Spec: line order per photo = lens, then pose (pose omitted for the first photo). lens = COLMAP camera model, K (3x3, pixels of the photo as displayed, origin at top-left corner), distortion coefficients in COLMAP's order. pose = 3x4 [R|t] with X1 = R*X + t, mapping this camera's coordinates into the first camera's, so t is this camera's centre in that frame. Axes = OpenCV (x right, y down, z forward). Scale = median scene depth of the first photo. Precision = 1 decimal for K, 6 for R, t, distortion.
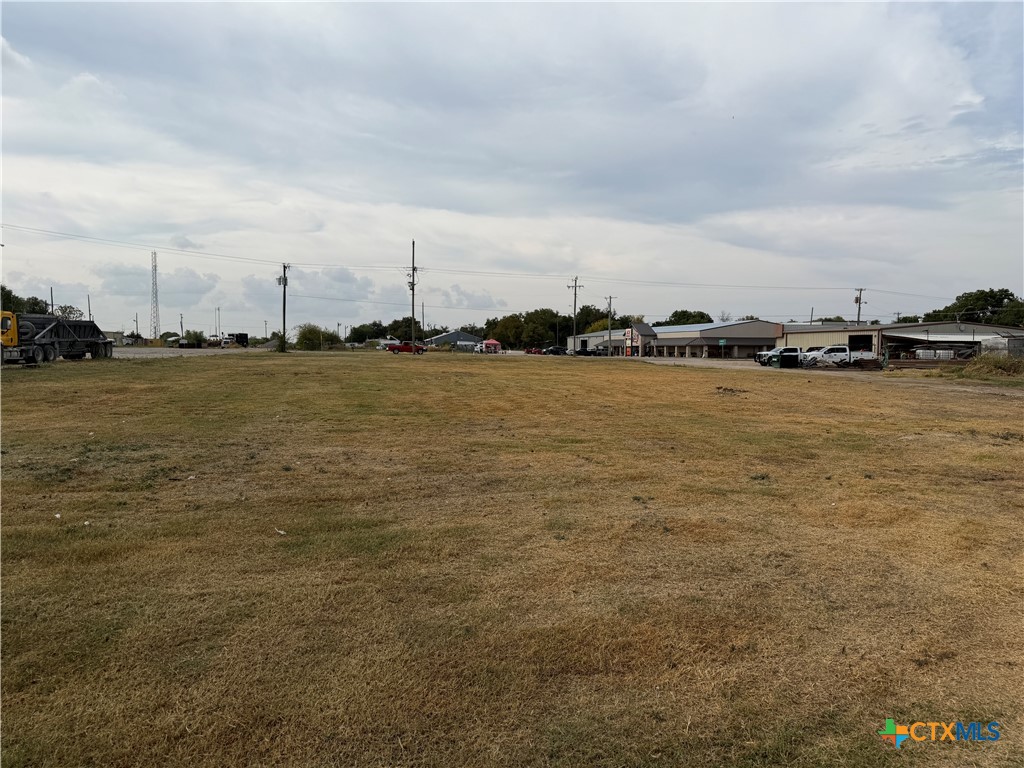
lens RADIAL K [[706.3, 0, 511.4], [0, 706.3, 433.5], [0, 0, 1]] dist [0.086795, -0.129566]
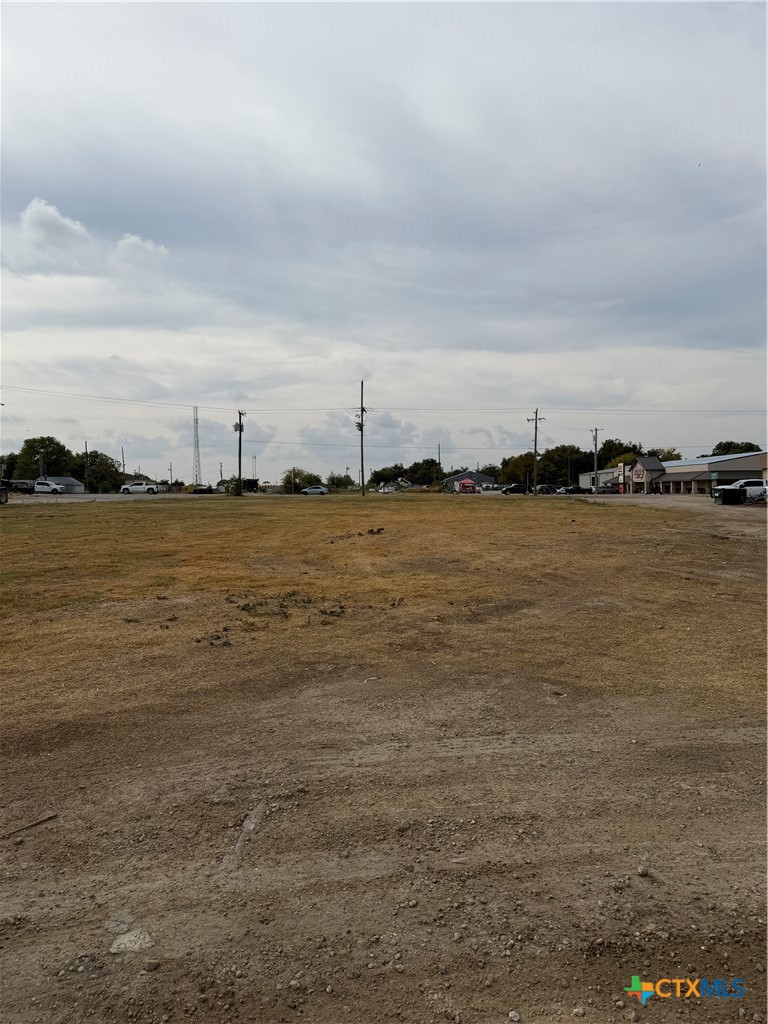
lens RADIAL K [[706.6, 0, 378.9], [0, 706.6, 557.3], [0, 0, 1]] dist [0.093935, -0.136293]
pose [[0.967439, 0.005467, -0.253044, 0.040307], [-0.011770, 0.999657, -0.023401, -0.001318], [0.252829, 0.025617, 0.967172, 0.018532]]
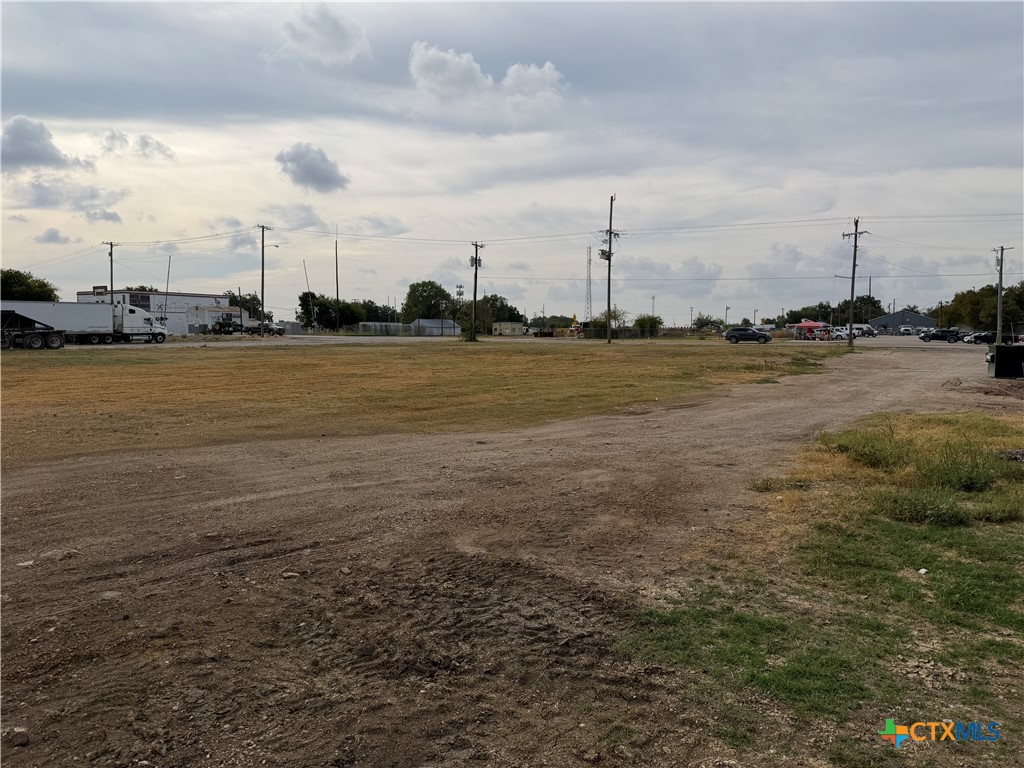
lens RADIAL K [[712.1, 0, 527.3], [0, 712.1, 374.8], [0, 0, 1]] dist [0.068615, -0.075258]
pose [[0.777052, 0.027705, -0.628826, 0.082127], [-0.067624, 0.996923, -0.039642, -0.011281], [0.625793, 0.073327, 0.776535, 0.097481]]
